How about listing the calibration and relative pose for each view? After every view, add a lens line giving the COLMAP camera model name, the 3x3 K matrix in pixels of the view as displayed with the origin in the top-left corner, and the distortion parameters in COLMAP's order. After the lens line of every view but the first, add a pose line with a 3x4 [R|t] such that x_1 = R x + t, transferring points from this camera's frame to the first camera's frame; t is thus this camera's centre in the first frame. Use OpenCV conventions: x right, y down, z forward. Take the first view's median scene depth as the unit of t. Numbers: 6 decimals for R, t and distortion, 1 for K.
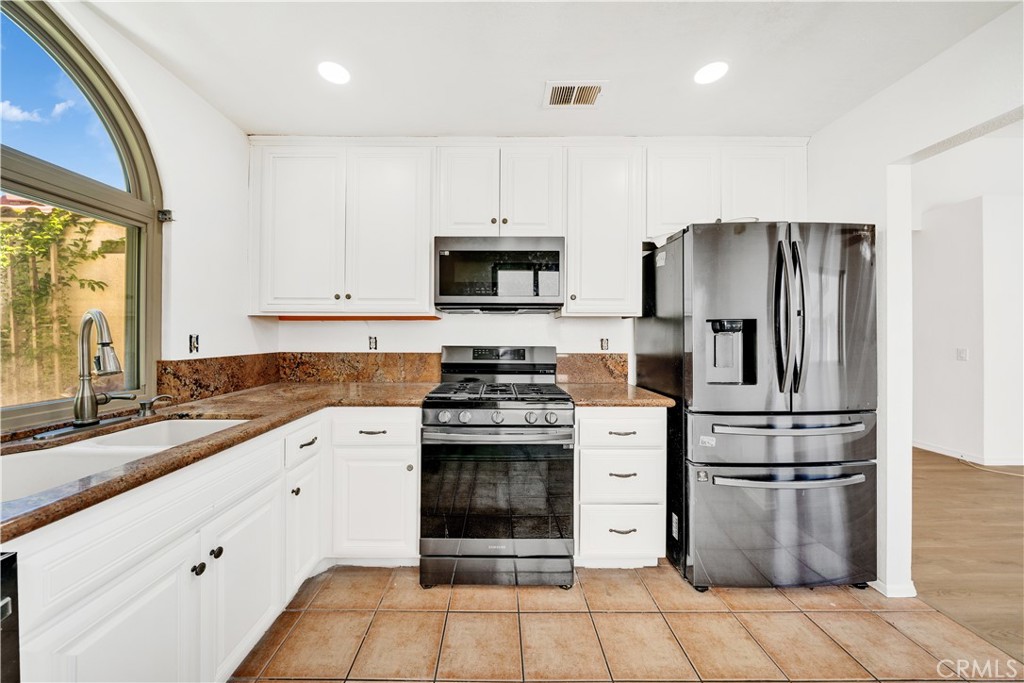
lens RADIAL K [[346.5, 0, 504.9], [0, 346.5, 337.9], [0, 0, 1]] dist [-0.007753, -0.000113]
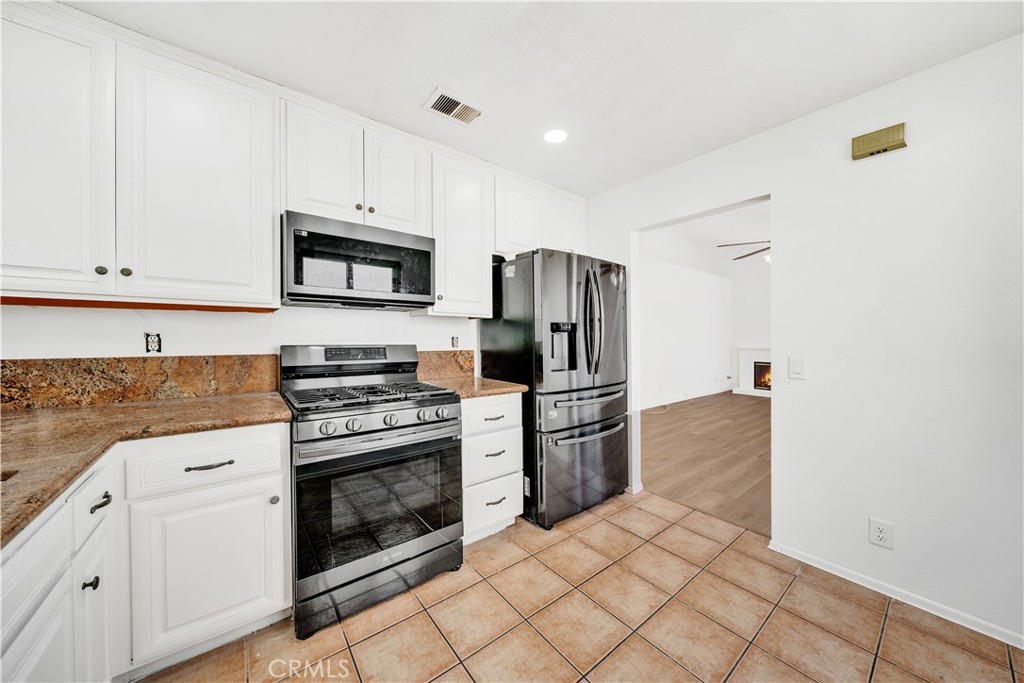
lens RADIAL K [[346.5, 0, 501.4], [0, 346.5, 337.7], [0, 0, 1]] dist [-0.007753, -0.000113]
pose [[0.792922, 0.000791, 0.609322, -0.338999], [-0.002992, 0.999992, 0.002596, 0.001570], [-0.609316, -0.003882, 0.792918, 0.061761]]
